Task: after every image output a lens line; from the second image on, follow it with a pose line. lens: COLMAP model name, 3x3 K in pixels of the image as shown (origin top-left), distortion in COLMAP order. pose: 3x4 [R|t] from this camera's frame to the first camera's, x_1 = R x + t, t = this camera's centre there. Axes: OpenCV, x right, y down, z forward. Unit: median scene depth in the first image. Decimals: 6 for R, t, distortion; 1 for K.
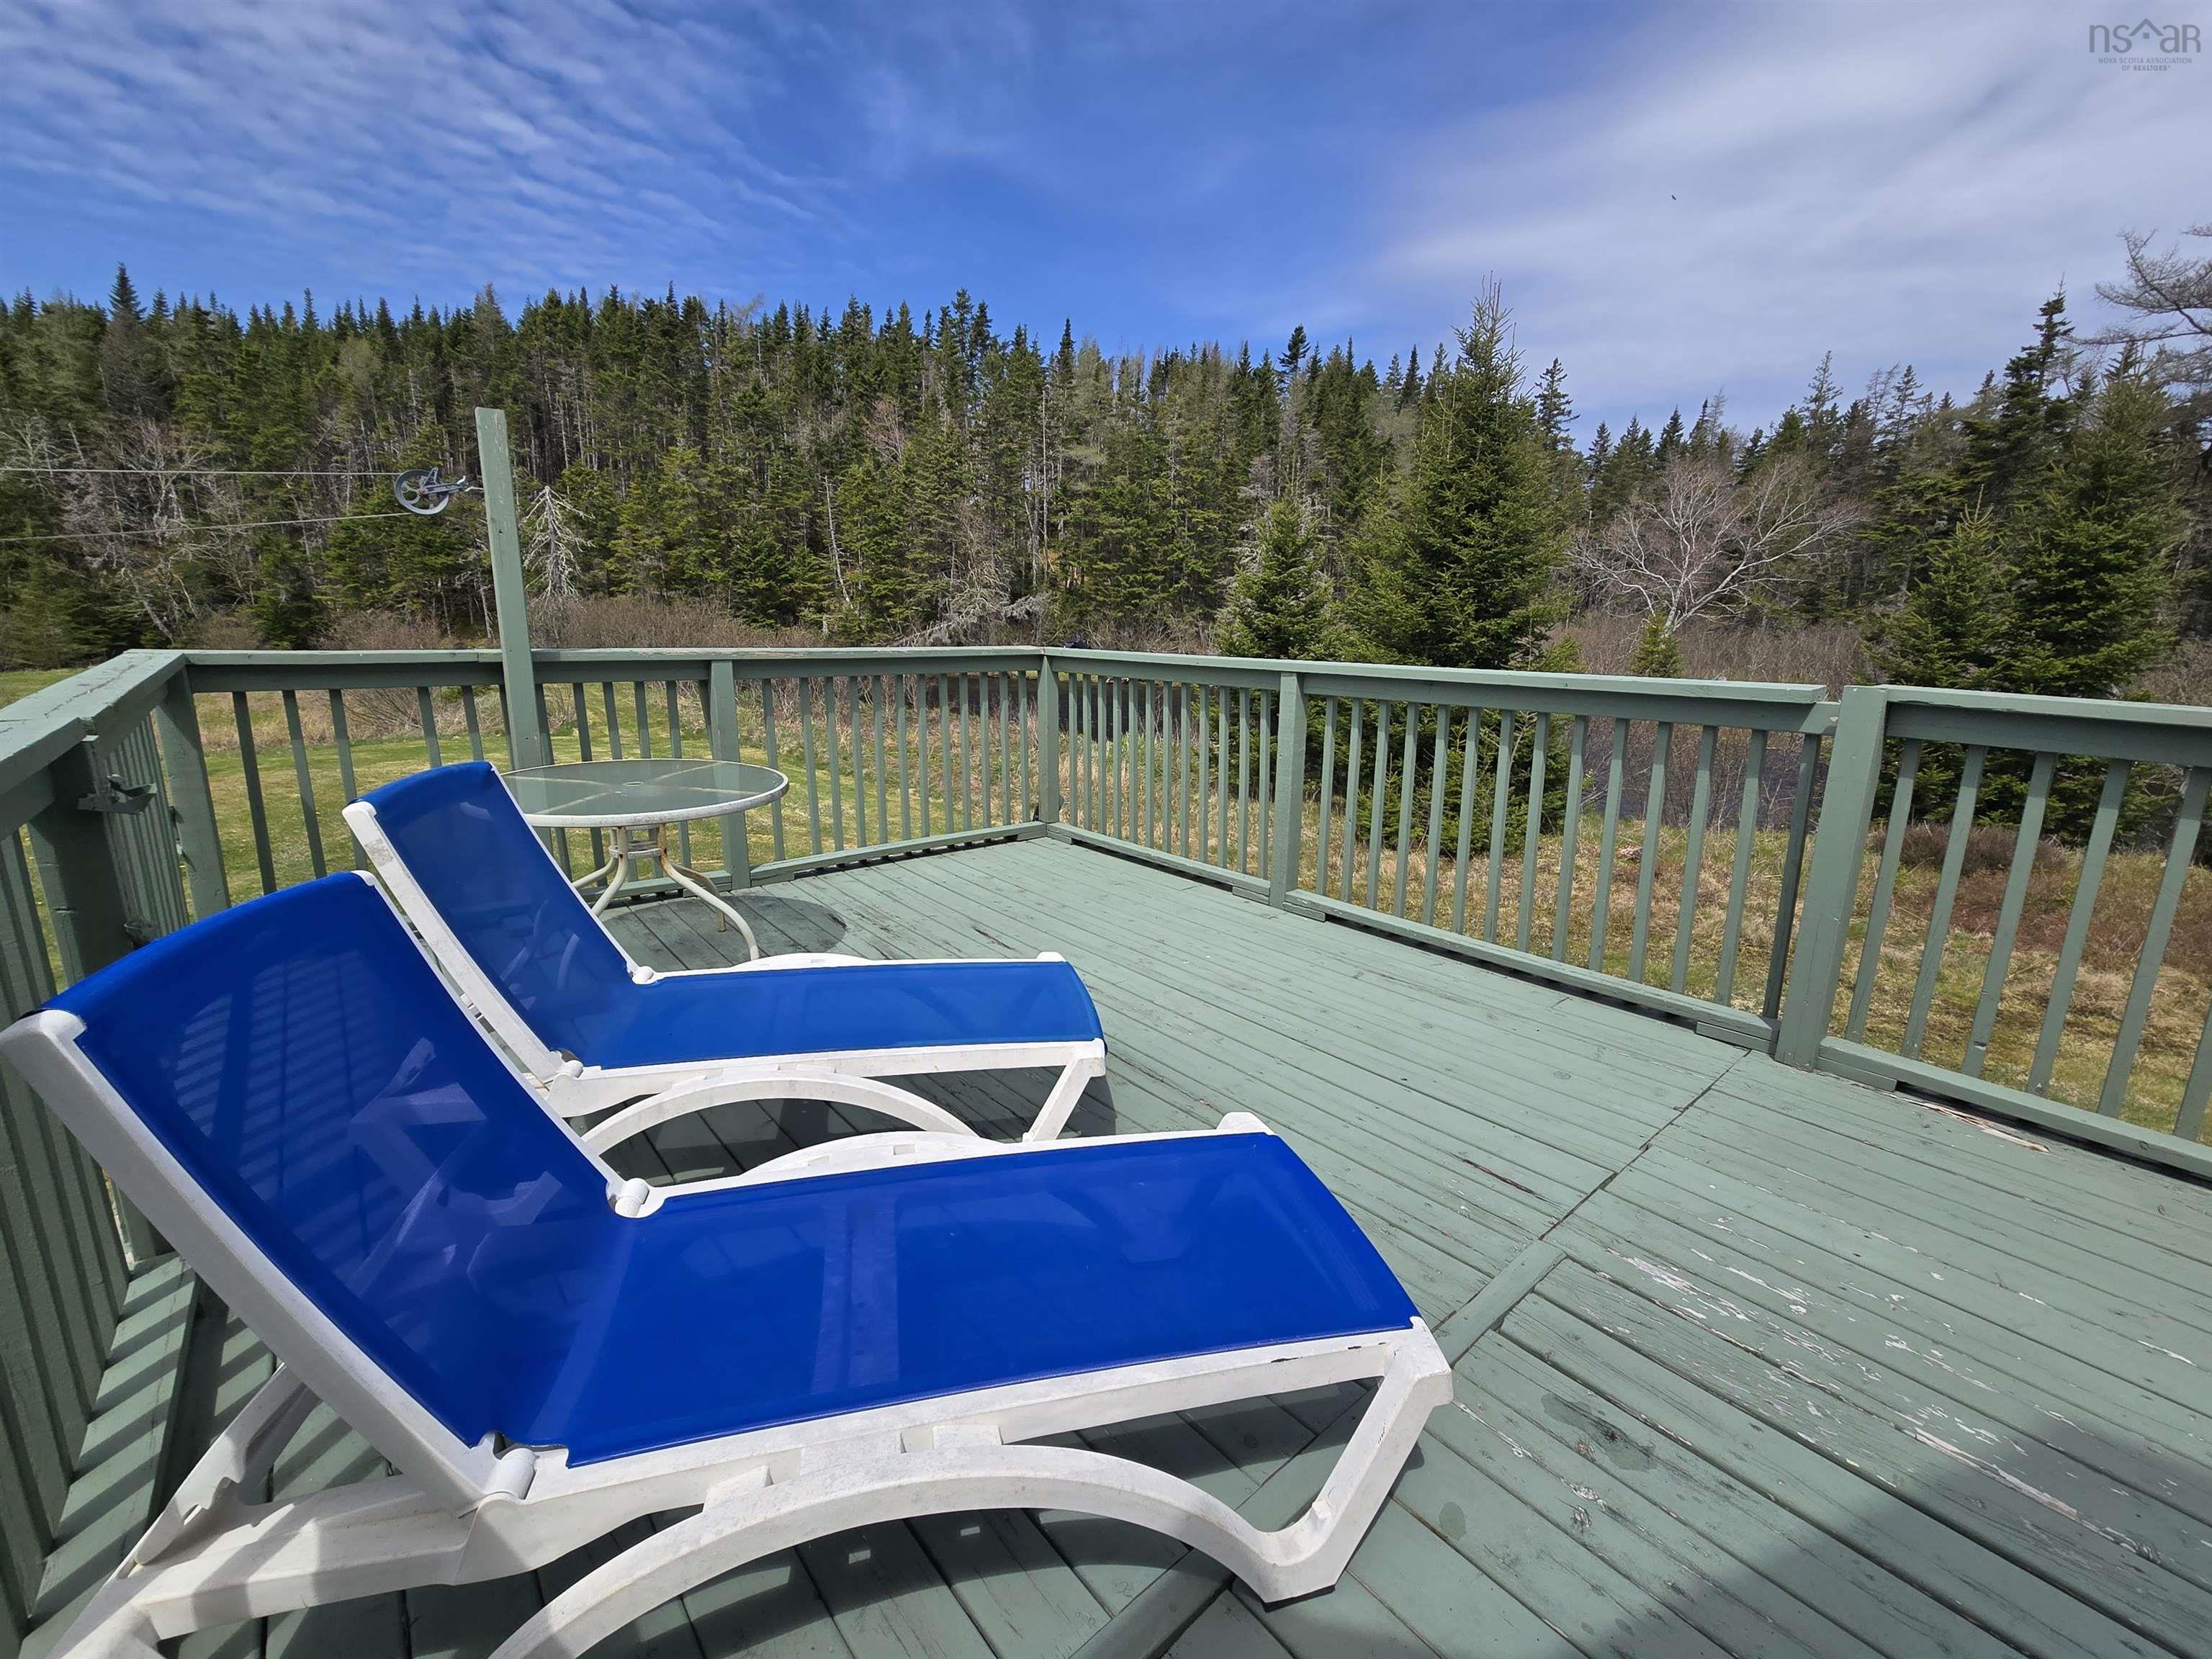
lens RADIAL K [[916.6, 0, 1102.3], [0, 916.6, 817.3], [0, 0, 1]] dist [-0.000273, -0.001180]
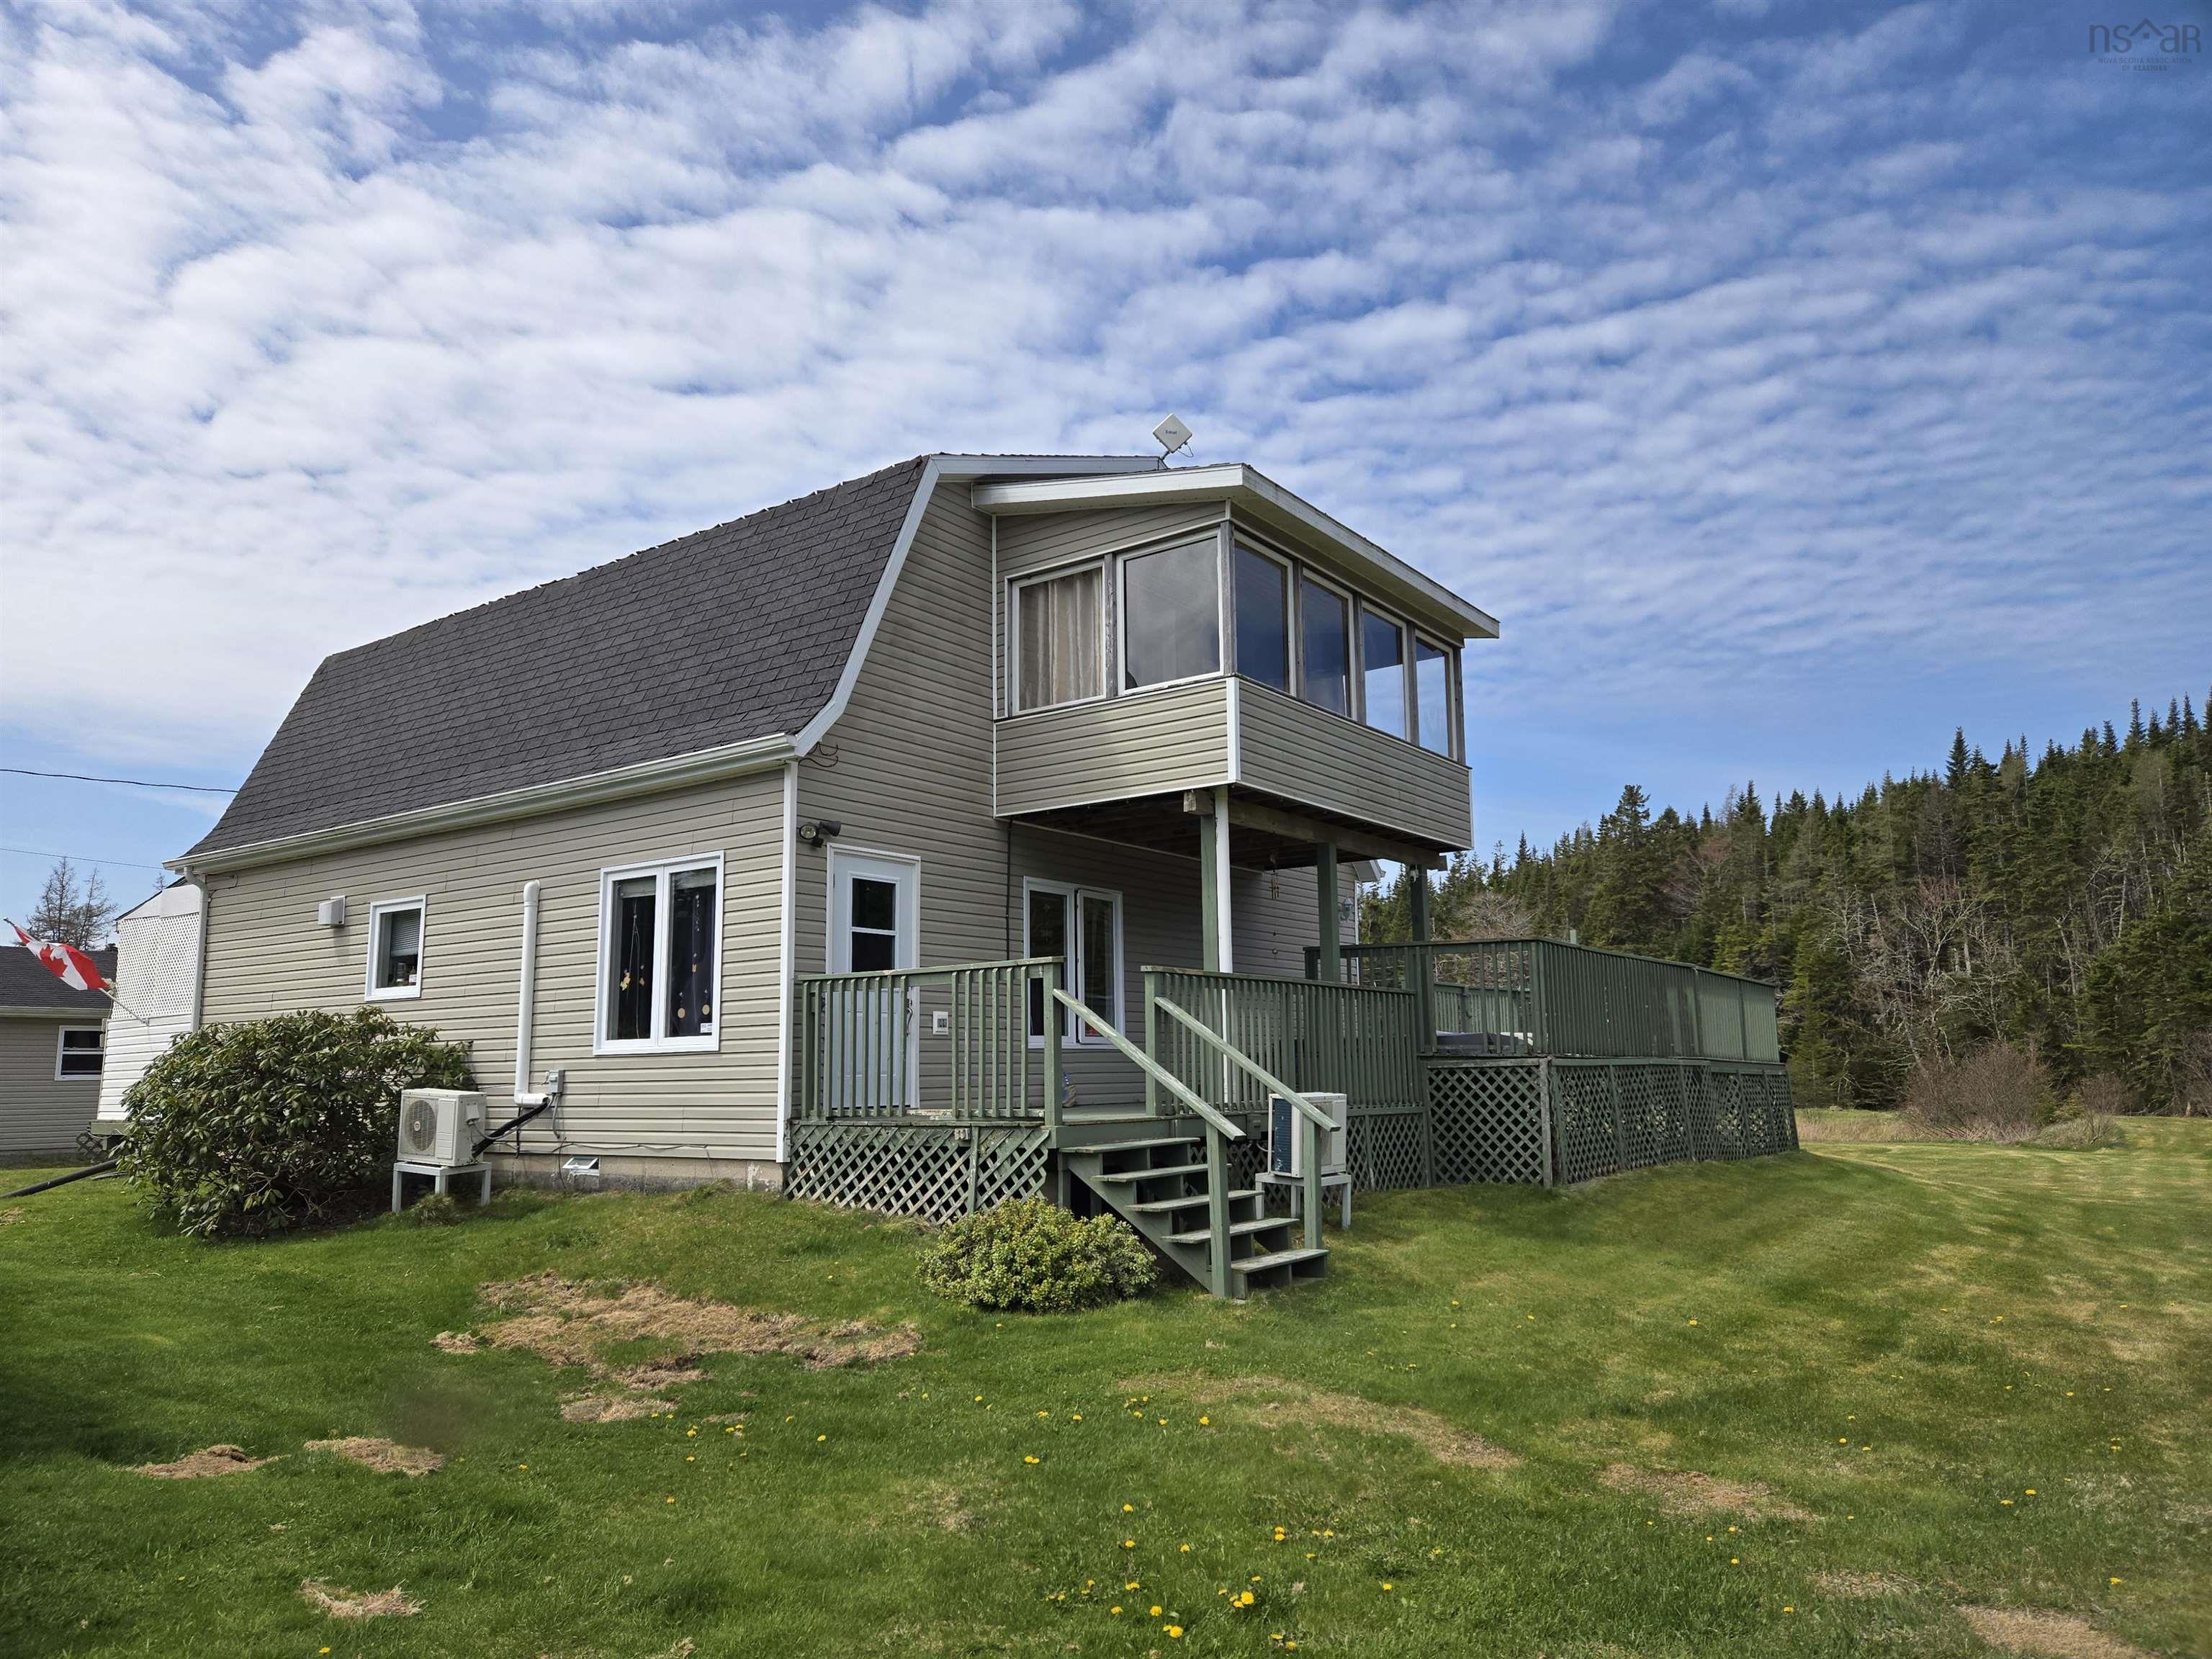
lens RADIAL K [[1500.0, 0, 1106.0], [0, 1500.0, 829.5], [0, 0, 1]] dist [0.060268, -0.004019]
pose [[0.216169, -0.177775, -0.960035, 0.380334], [-0.210139, 0.951768, -0.223561, 0.082399], [0.953474, 0.250068, 0.168385, -0.171635]]
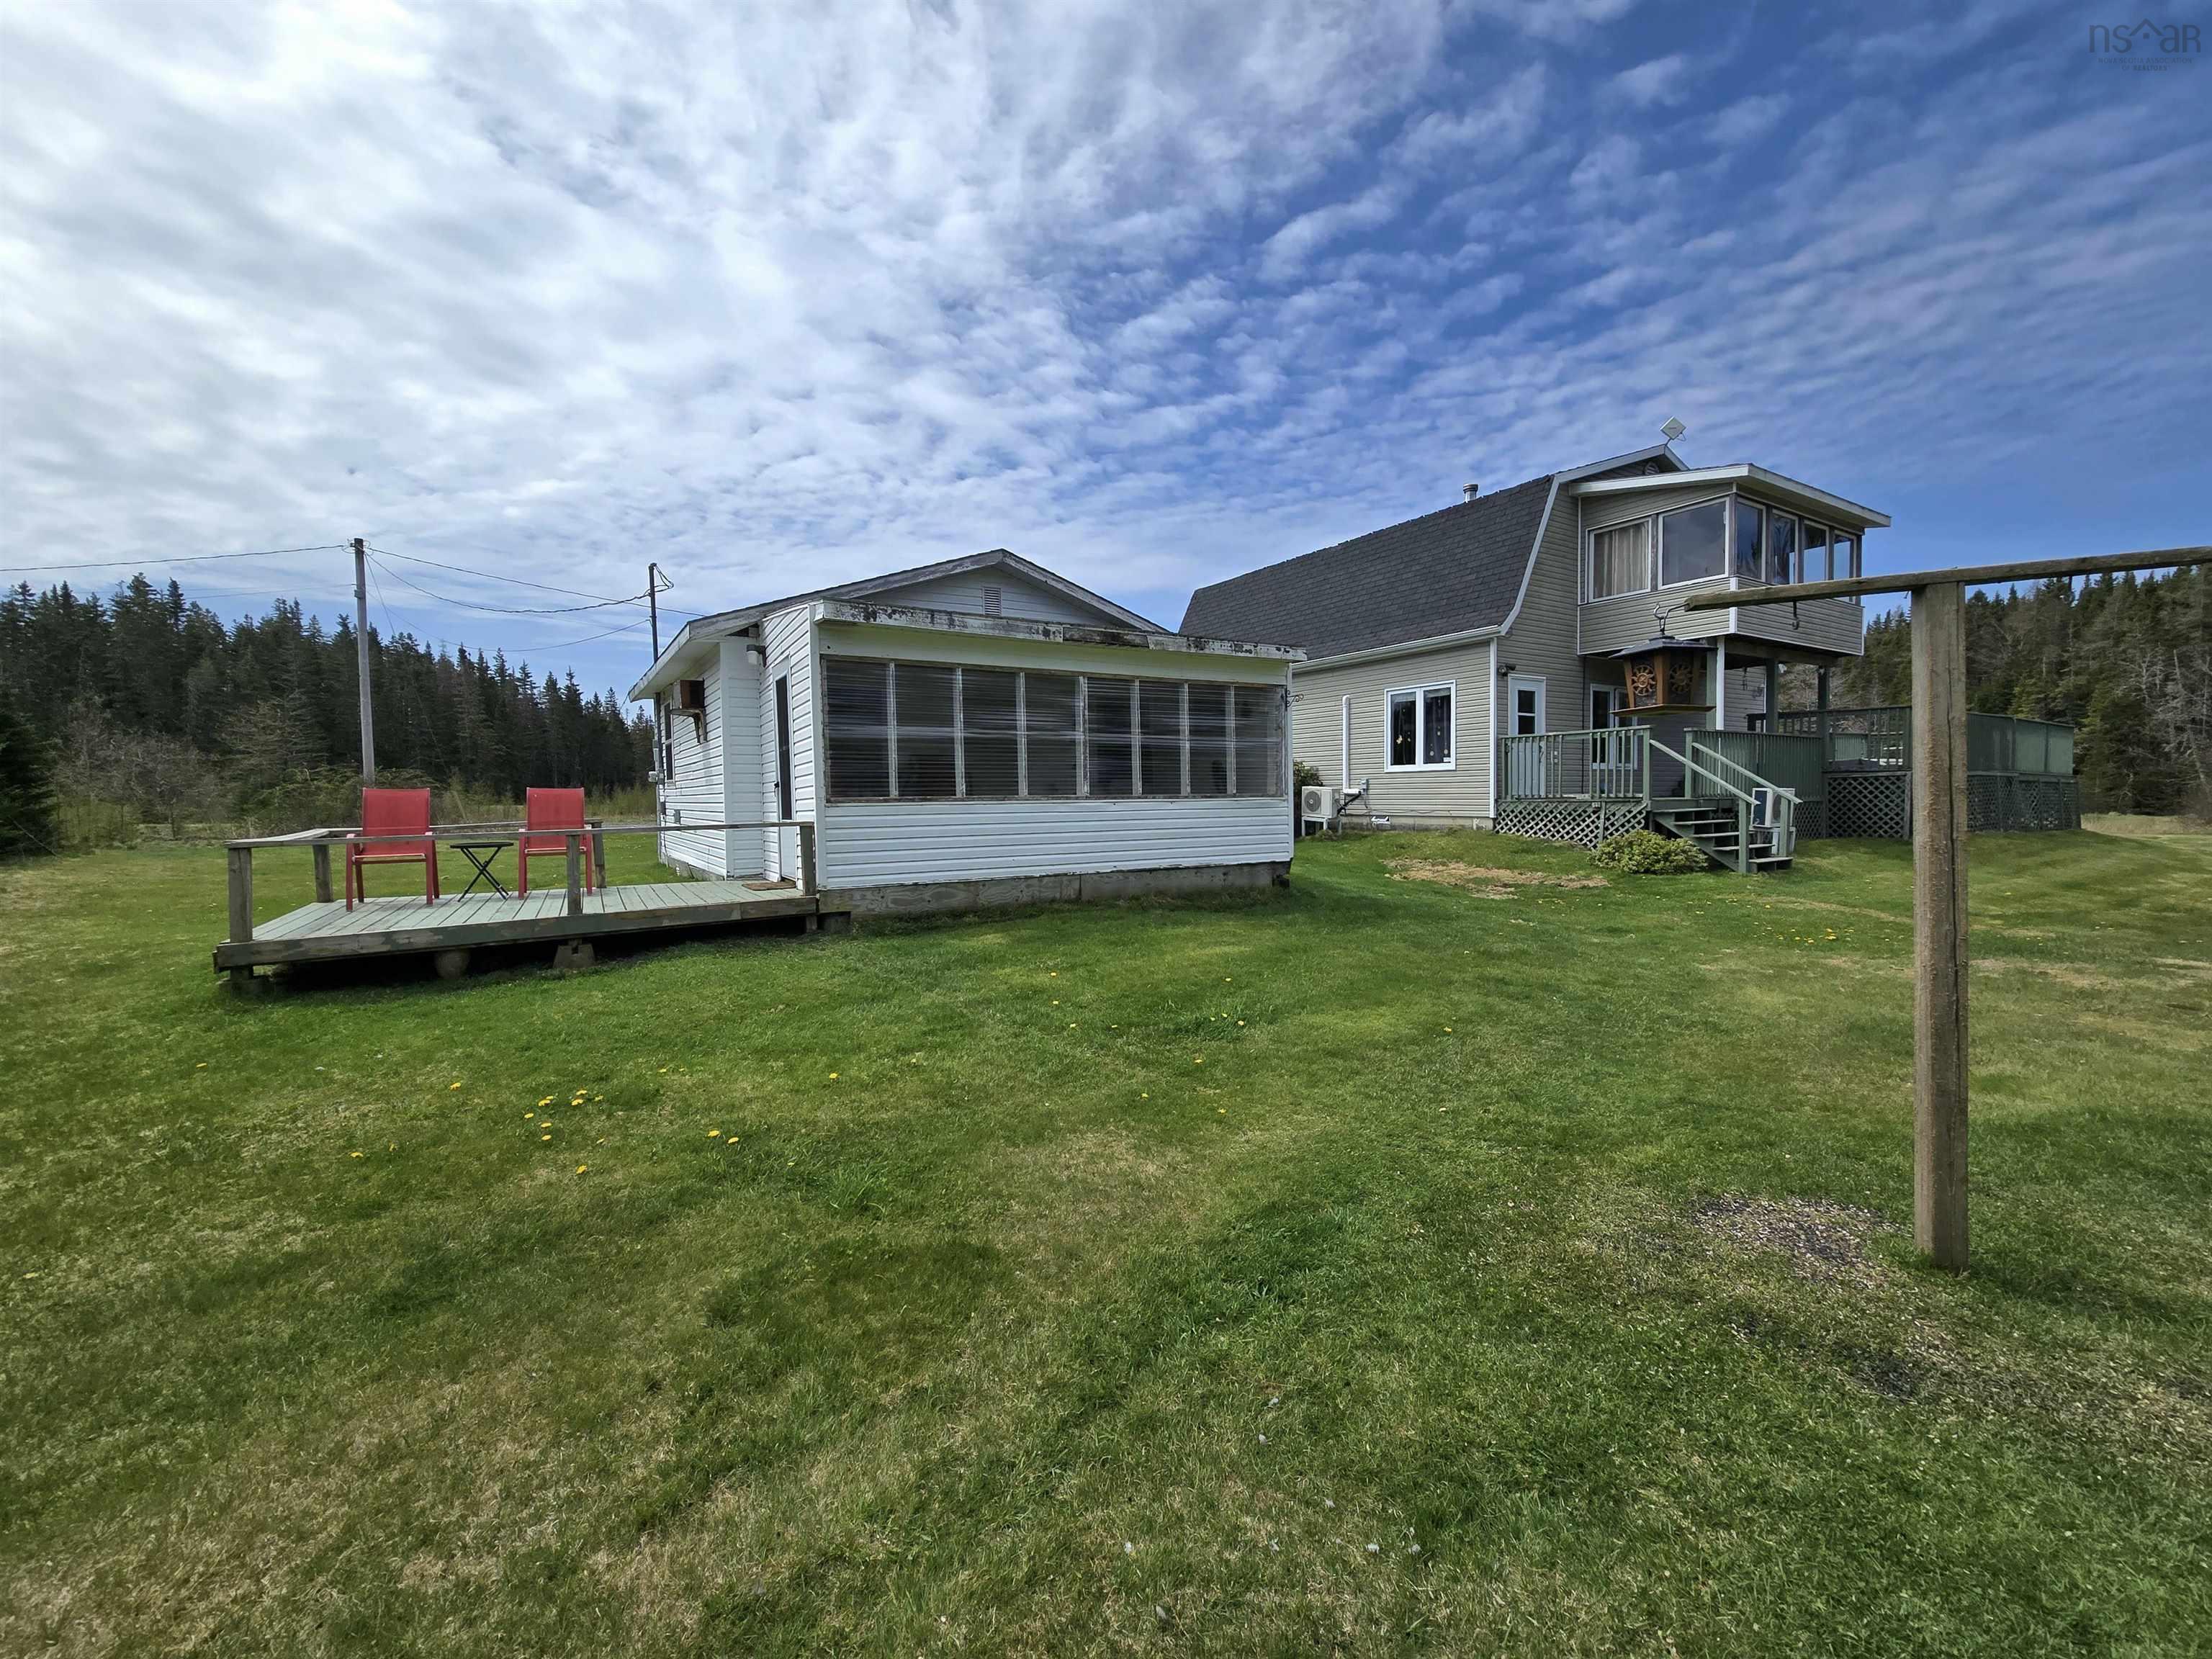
lens RADIAL K [[916.6, 0, 1102.3], [0, 916.6, 817.3], [0, 0, 1]] dist [-0.000273, -0.001180]
pose [[-0.176609, 0.004584, -0.984270, 1.208818], [-0.222265, 0.973974, 0.044417, 0.281196], [0.958857, 0.226613, -0.170994, -0.784607]]
